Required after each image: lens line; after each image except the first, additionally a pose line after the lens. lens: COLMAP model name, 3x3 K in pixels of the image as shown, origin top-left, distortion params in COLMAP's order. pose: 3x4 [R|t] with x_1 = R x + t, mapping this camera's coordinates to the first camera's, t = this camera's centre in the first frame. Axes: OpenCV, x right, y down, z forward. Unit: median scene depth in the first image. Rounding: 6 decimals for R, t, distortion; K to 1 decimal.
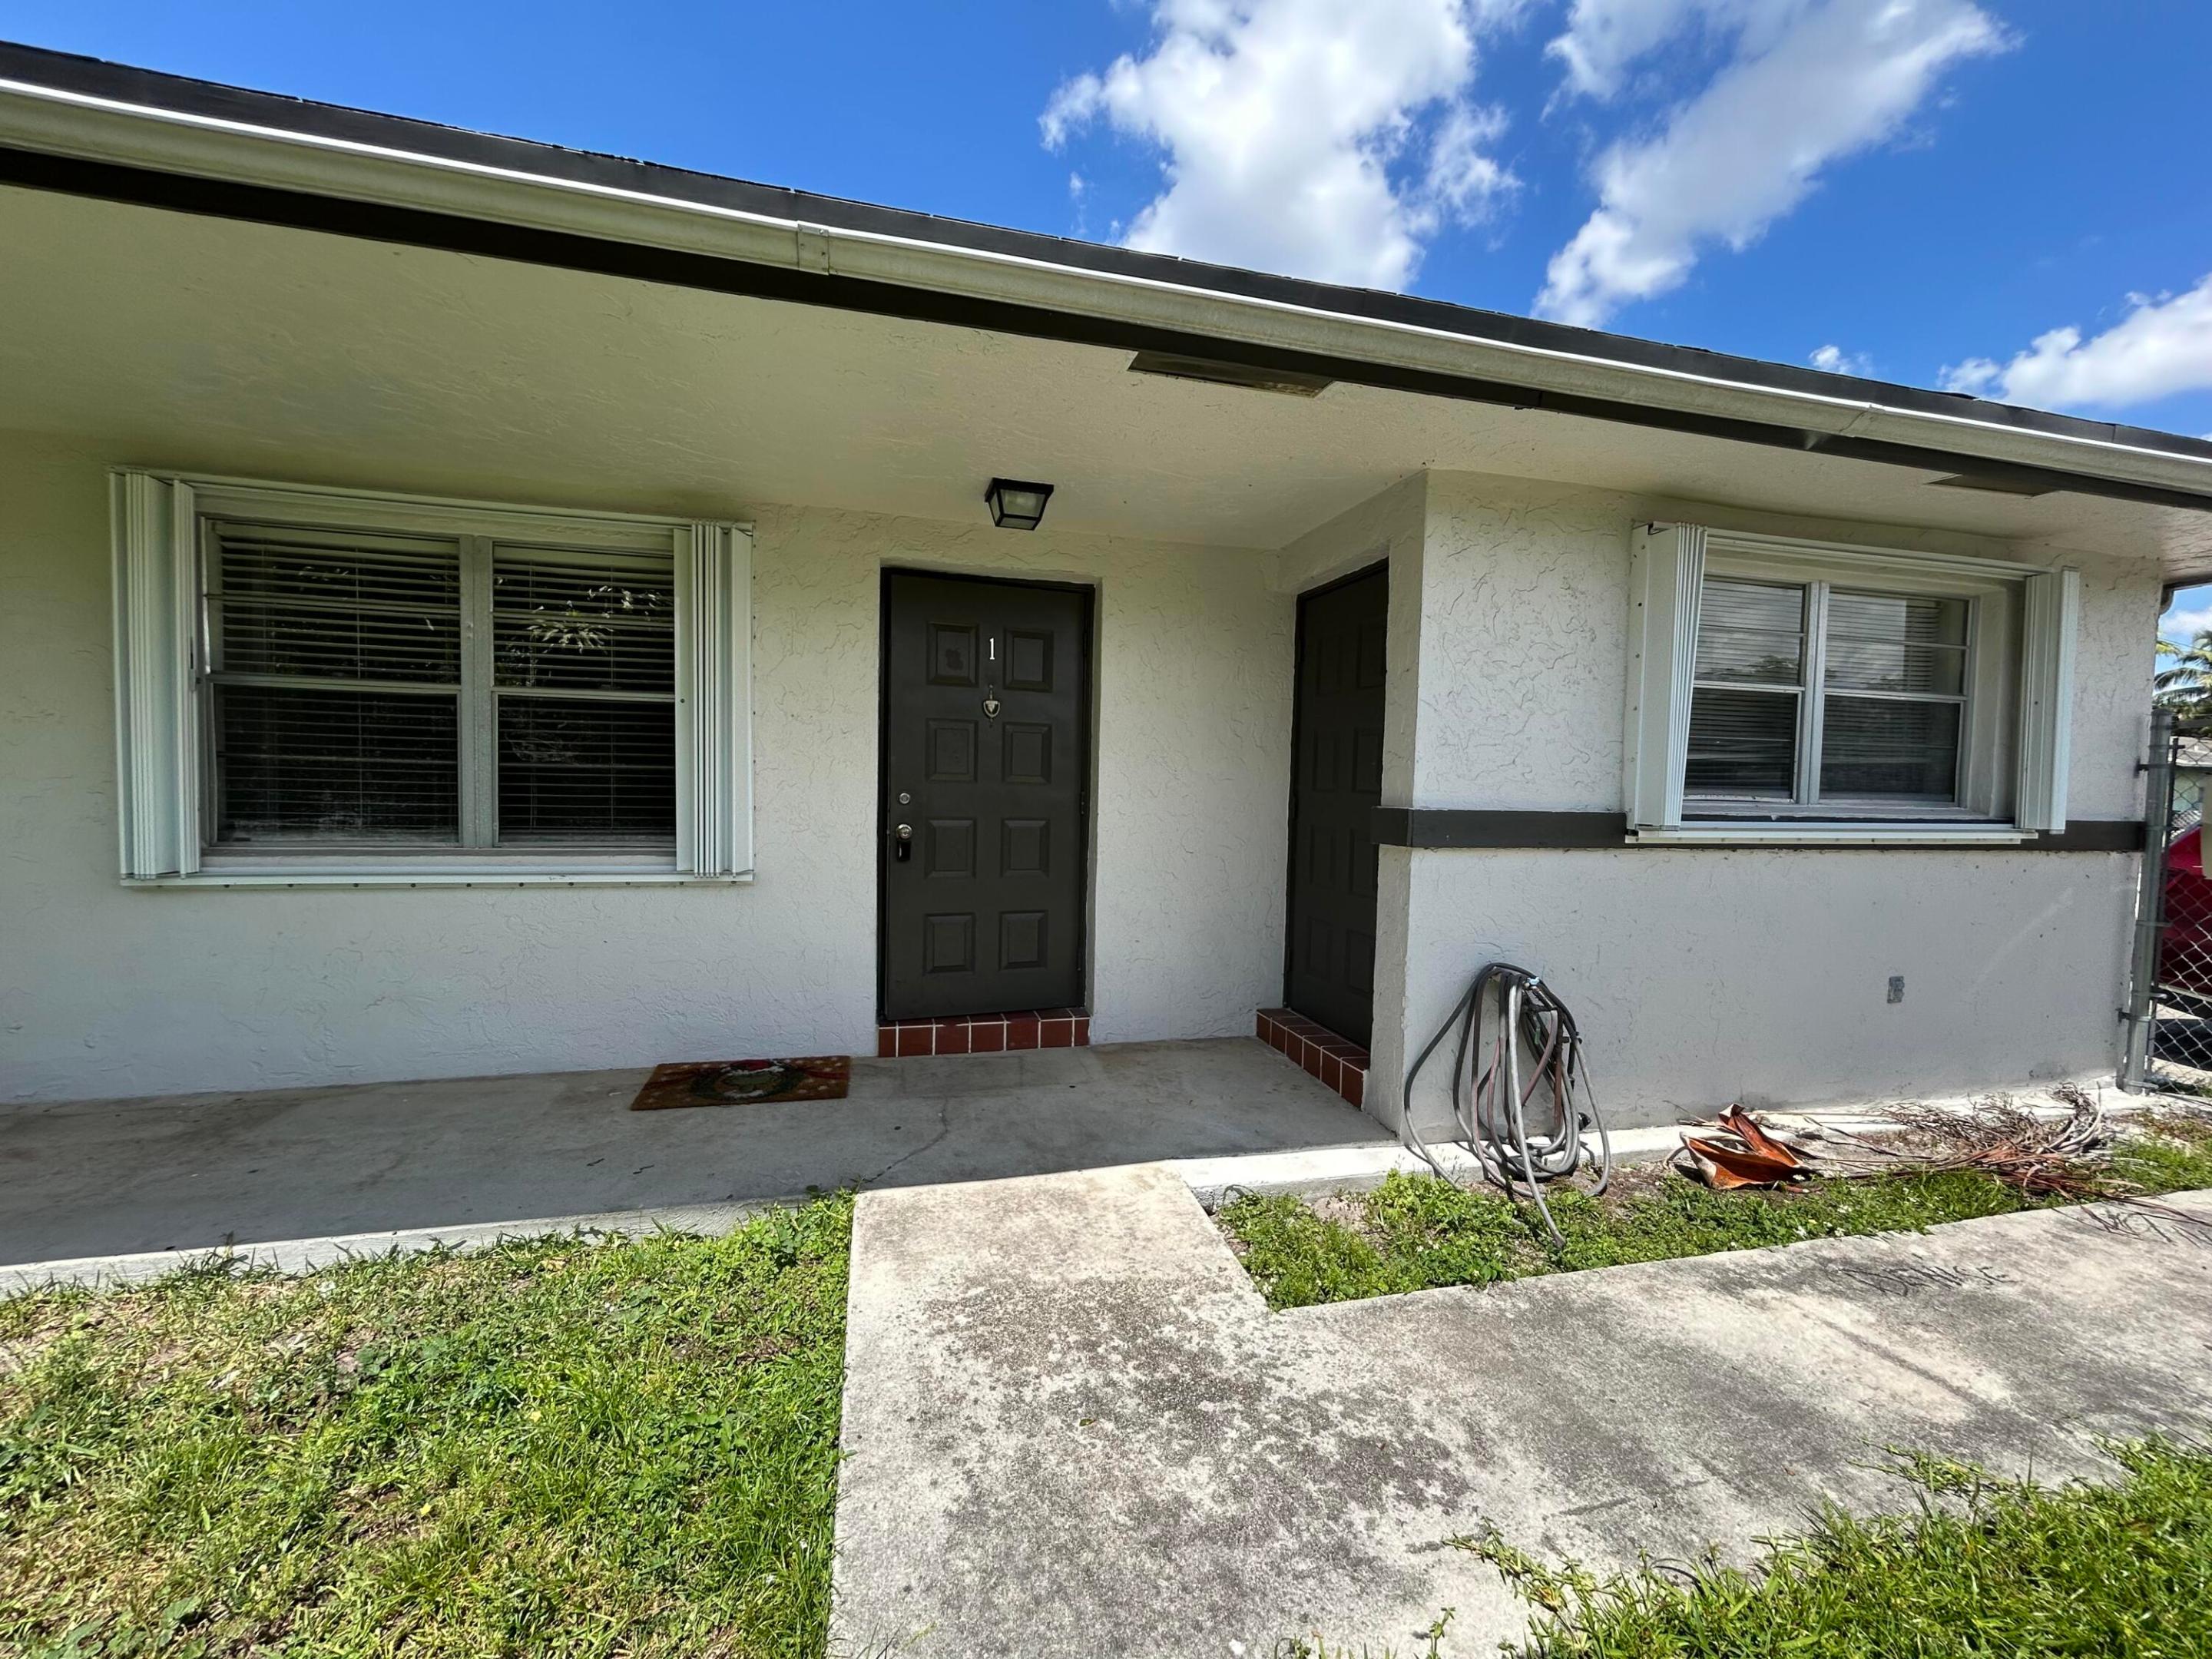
lens RADIAL K [[900.3, 0, 1104.7], [0, 900.3, 826.9], [0, 0, 1]] dist [0.001682, 0.000457]
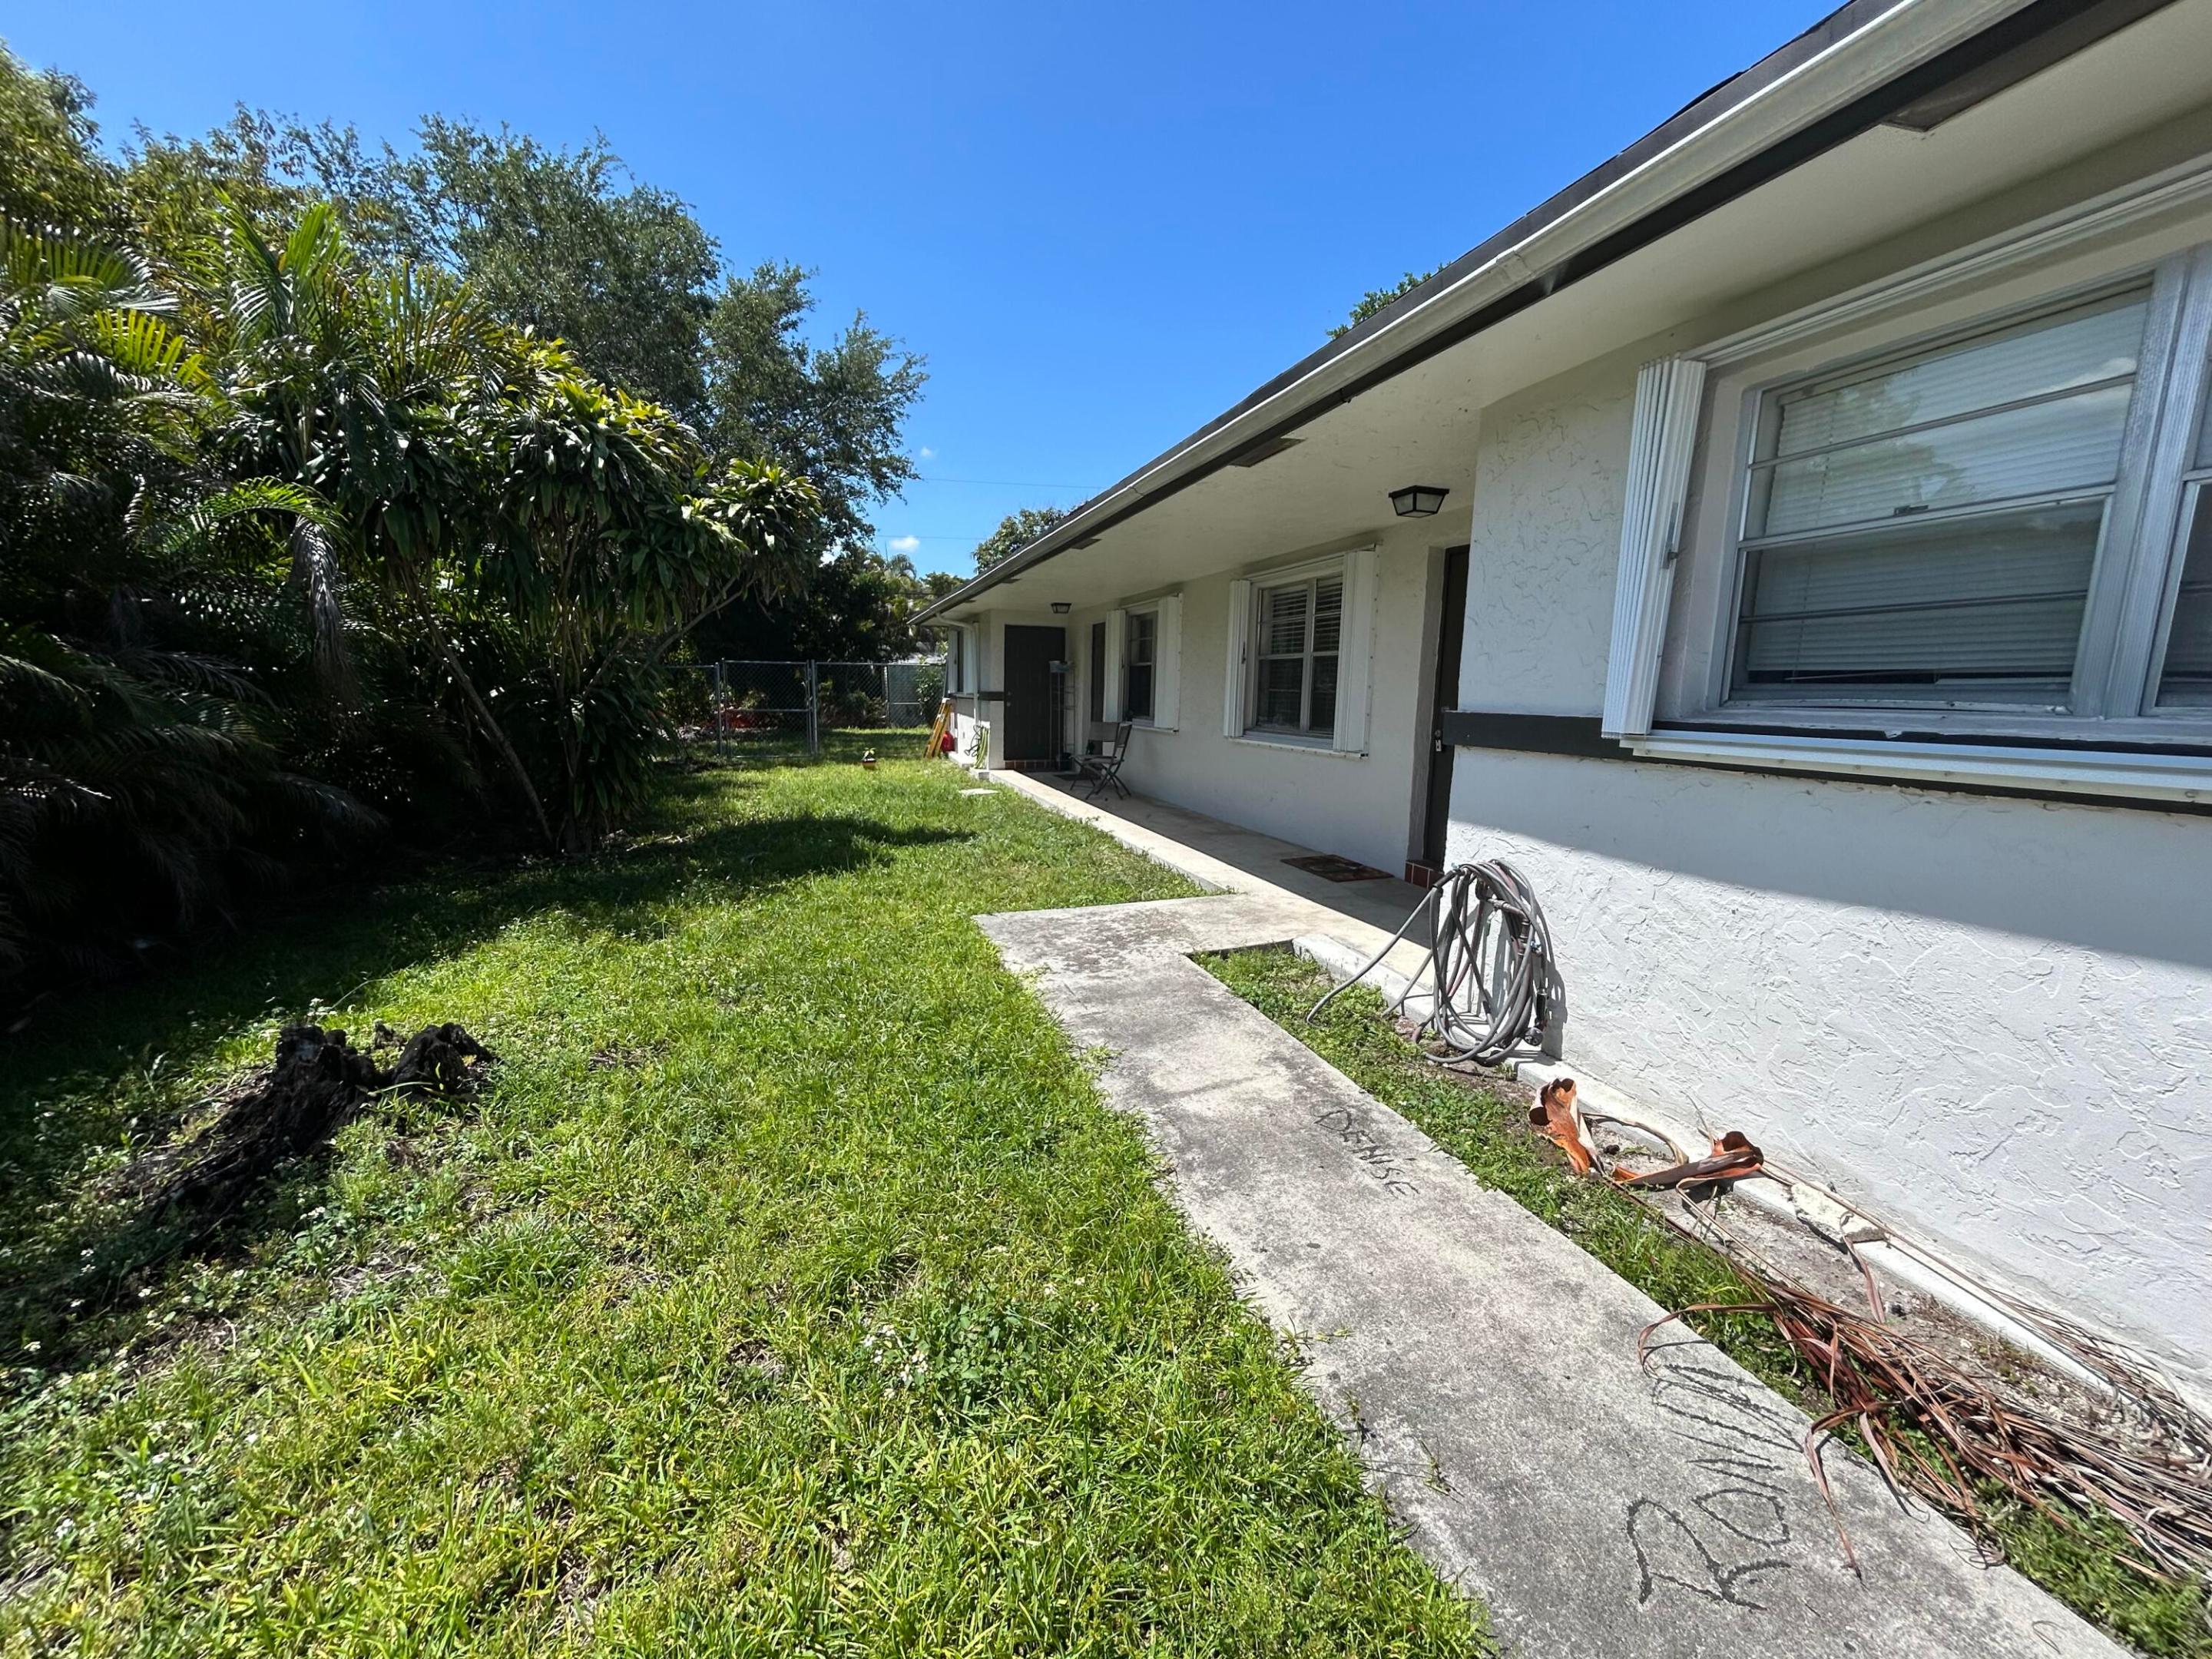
lens RADIAL K [[897.0, 0, 1106.0], [0, 897.0, 829.5], [0, 0, 1]] dist [0.001182, -0.000130]
pose [[0.058351, 0.131155, -0.989643, 1.846238], [-0.069592, 0.989455, 0.127027, 0.018688], [0.995867, 0.061459, 0.066863, 0.593785]]
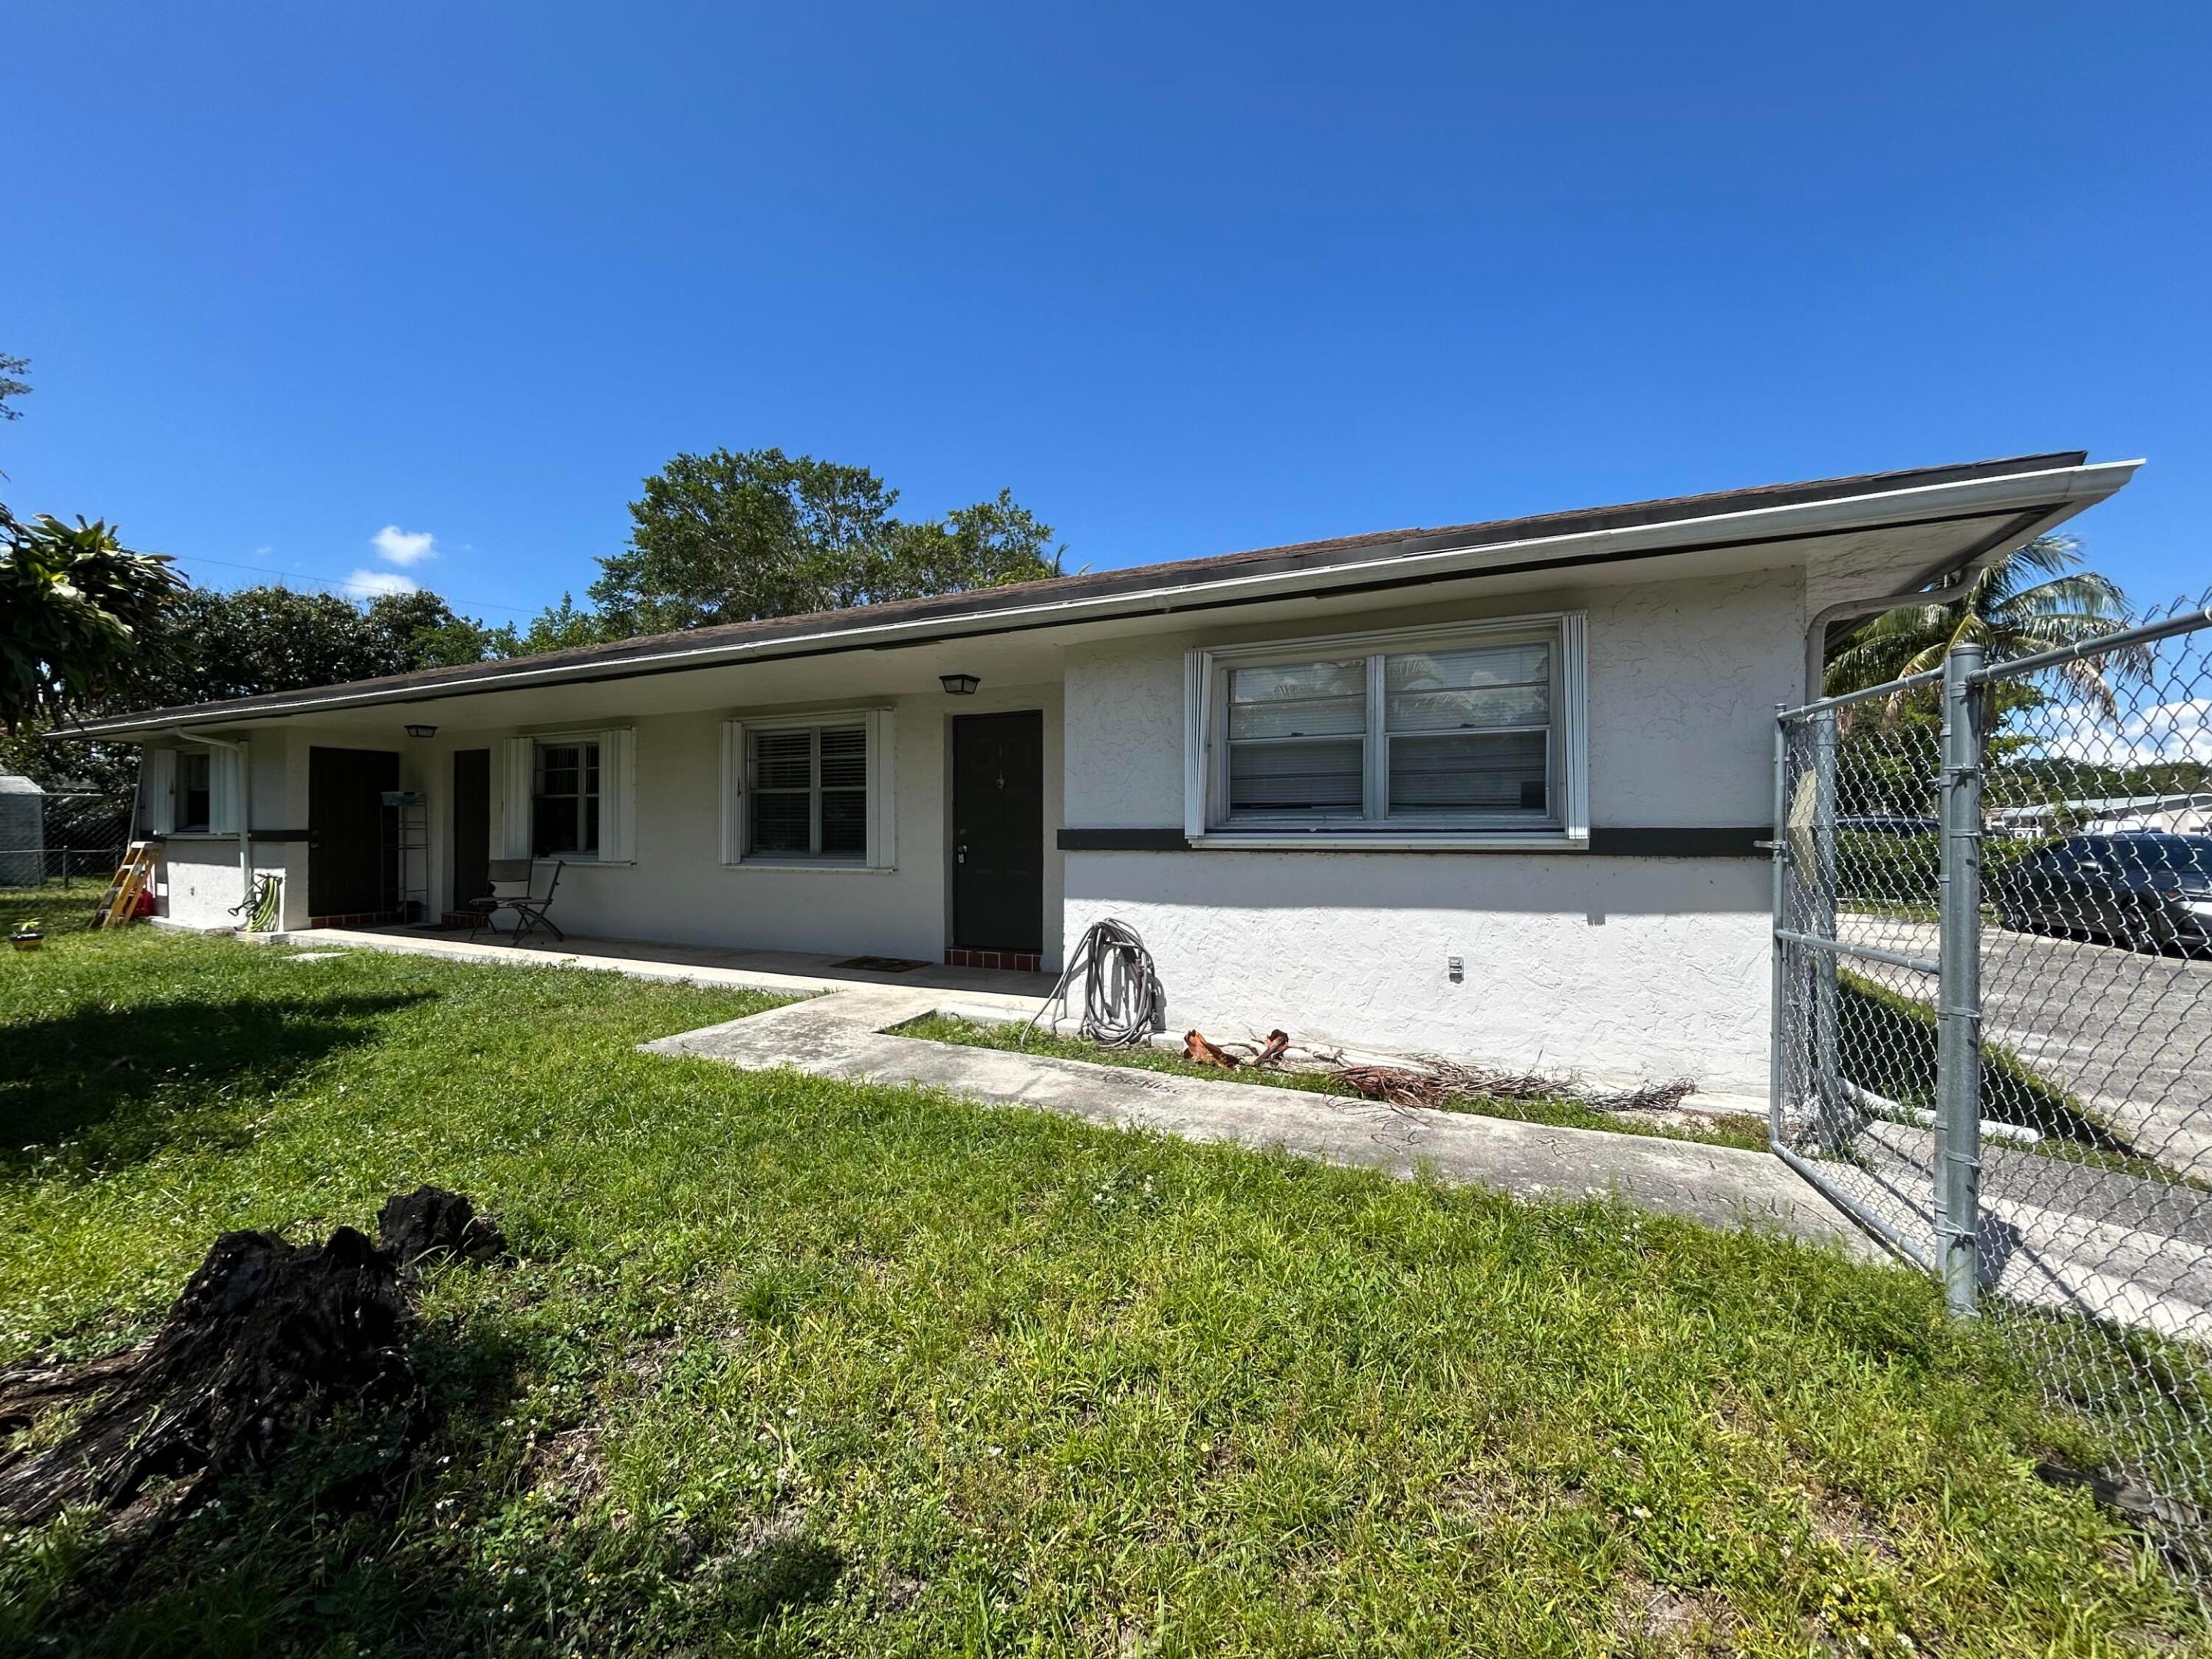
lens RADIAL K [[900.3, 0, 1104.7], [0, 900.3, 826.9], [0, 0, 1]] dist [0.001682, 0.000457]
pose [[0.753813, -0.026138, -0.656569, 1.984048], [-0.014133, 0.998332, -0.055970, 0.094799], [0.656937, 0.051470, 0.752187, -0.389603]]
